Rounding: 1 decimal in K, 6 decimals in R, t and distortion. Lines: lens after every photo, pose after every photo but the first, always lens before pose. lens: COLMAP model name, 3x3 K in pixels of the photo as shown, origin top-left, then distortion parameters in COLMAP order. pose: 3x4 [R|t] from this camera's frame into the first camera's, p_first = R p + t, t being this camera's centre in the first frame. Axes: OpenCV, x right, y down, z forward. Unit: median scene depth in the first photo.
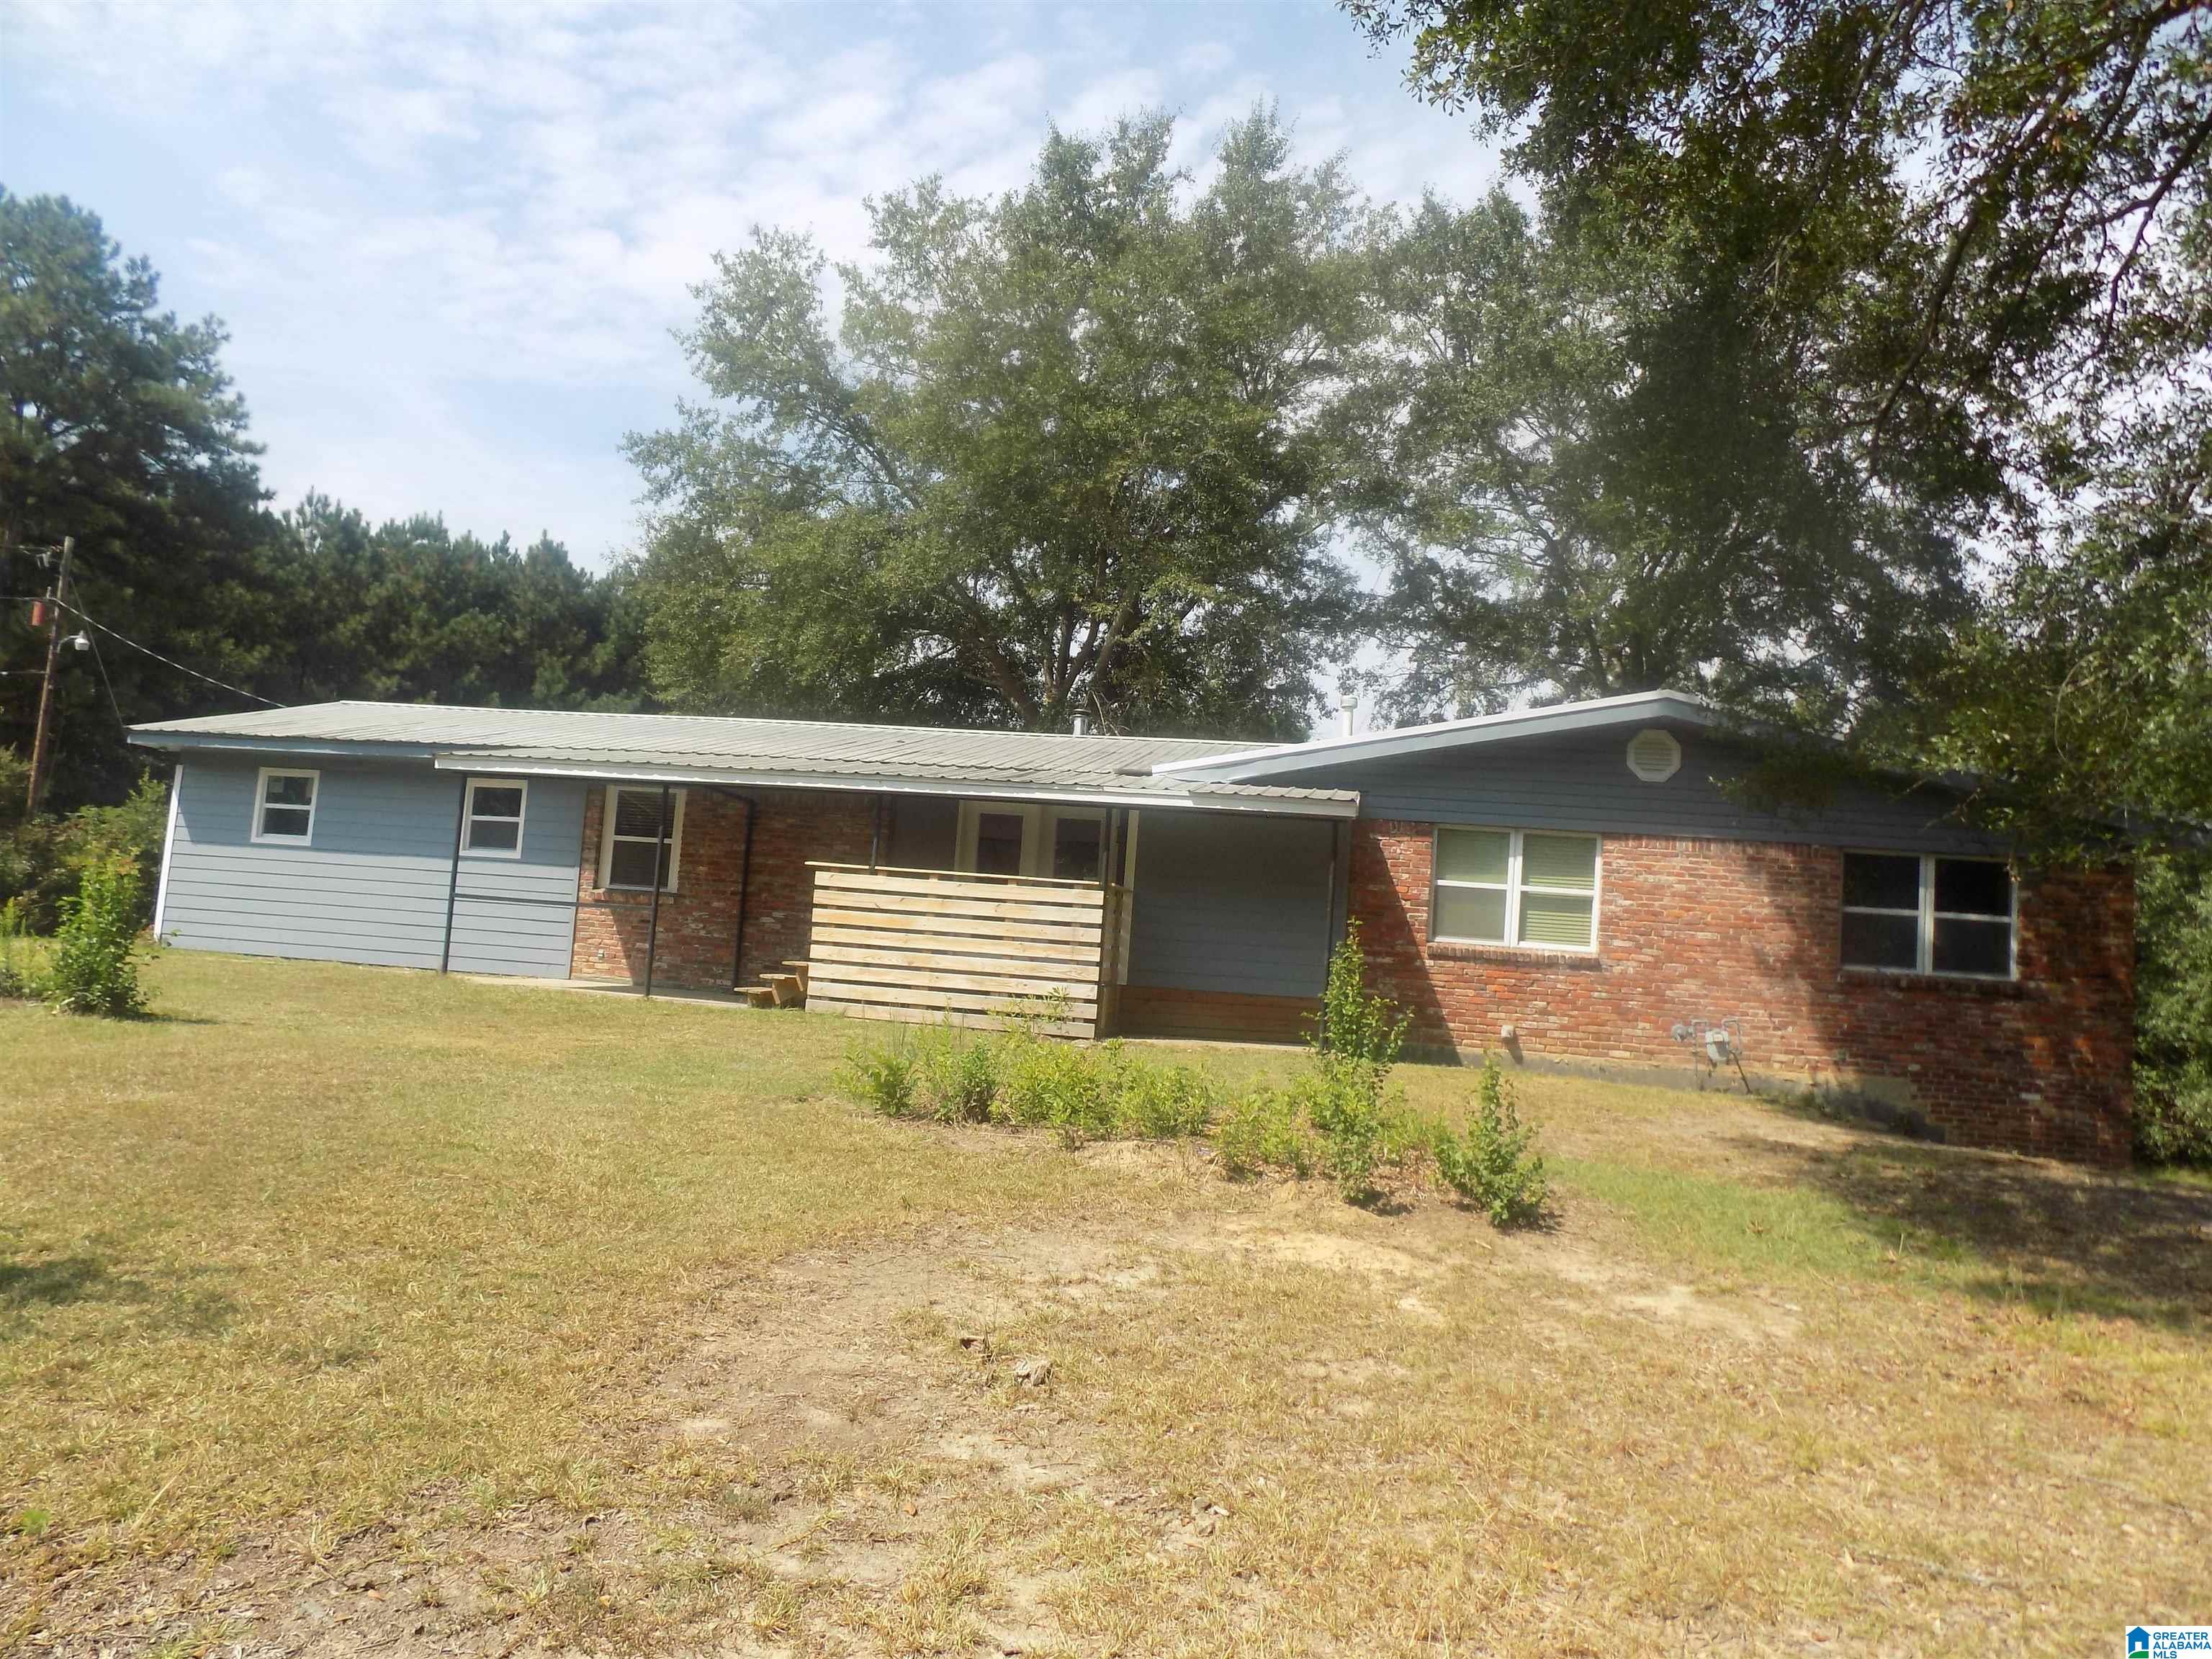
lens RADIAL K [[1481.1, 0, 1126.3], [0, 1481.1, 823.2], [0, 0, 1]] dist [-0.079356, 0.071564]
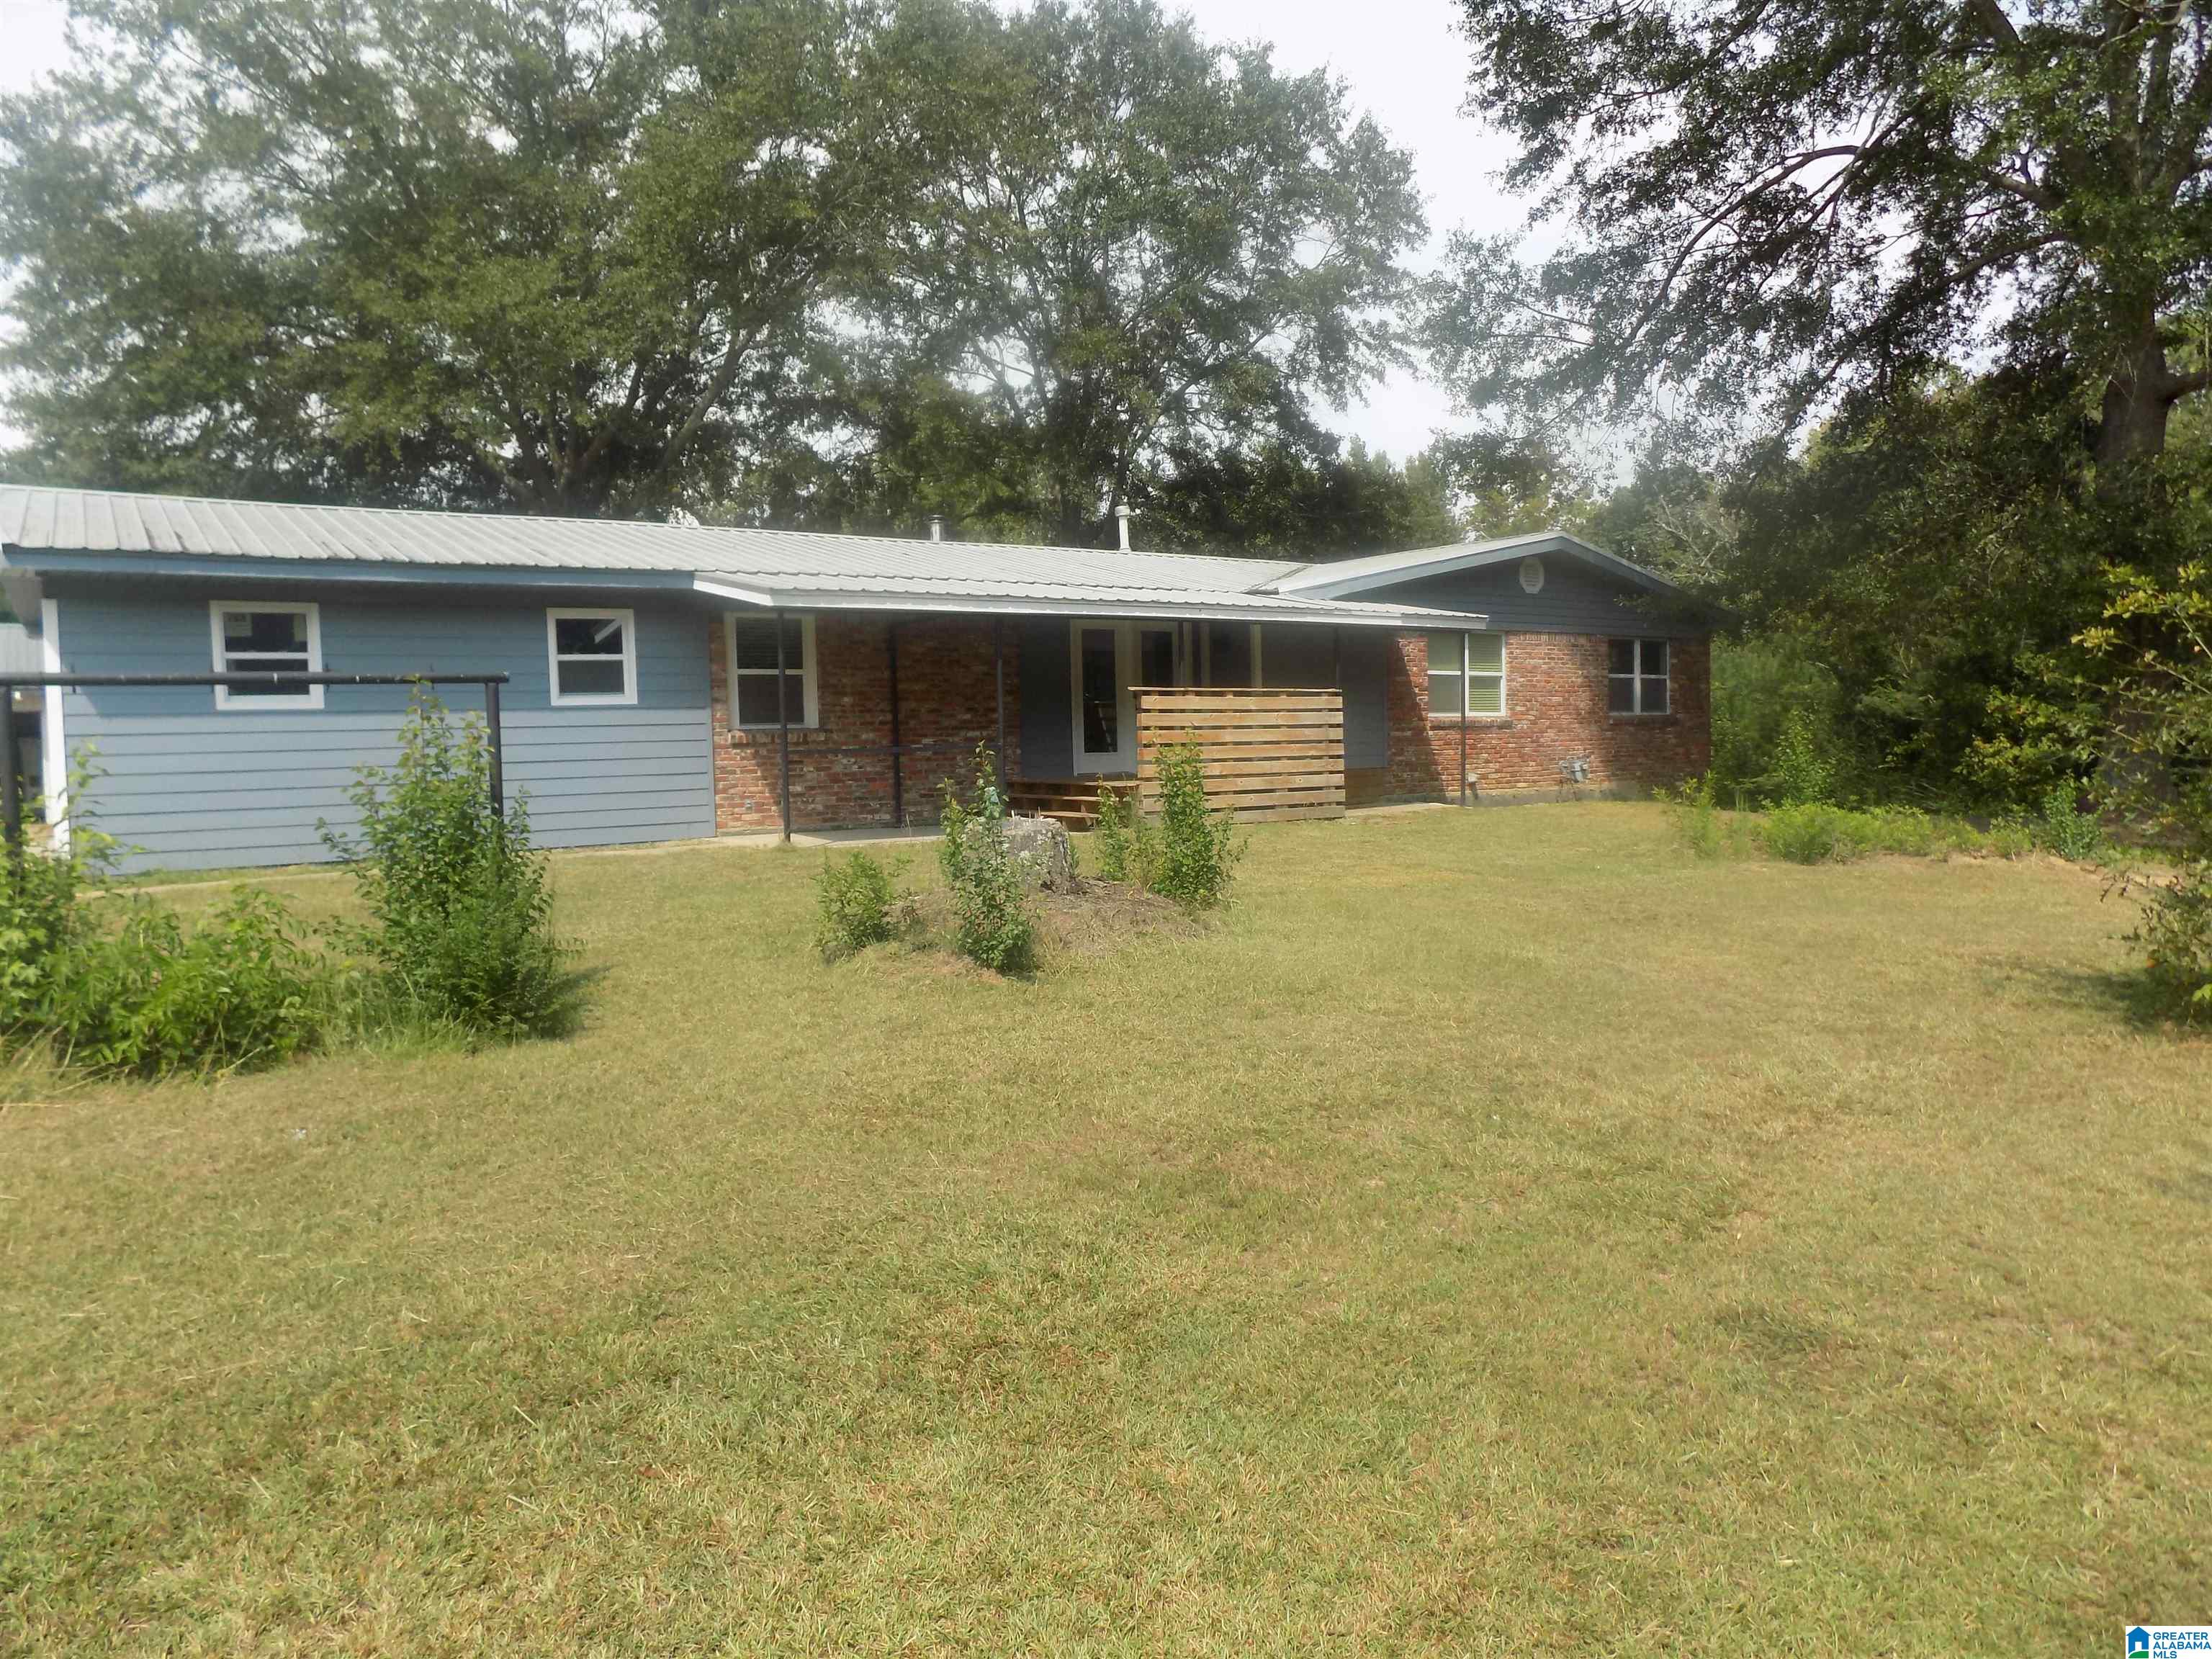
lens RADIAL K [[1481.1, 0, 1126.3], [0, 1481.1, 823.2], [0, 0, 1]] dist [-0.079356, 0.071564]
pose [[0.718456, -0.127087, 0.683864, -0.918677], [0.009608, 0.984887, 0.172934, -0.058960], [-0.695507, -0.117675, 0.708818, 0.232722]]
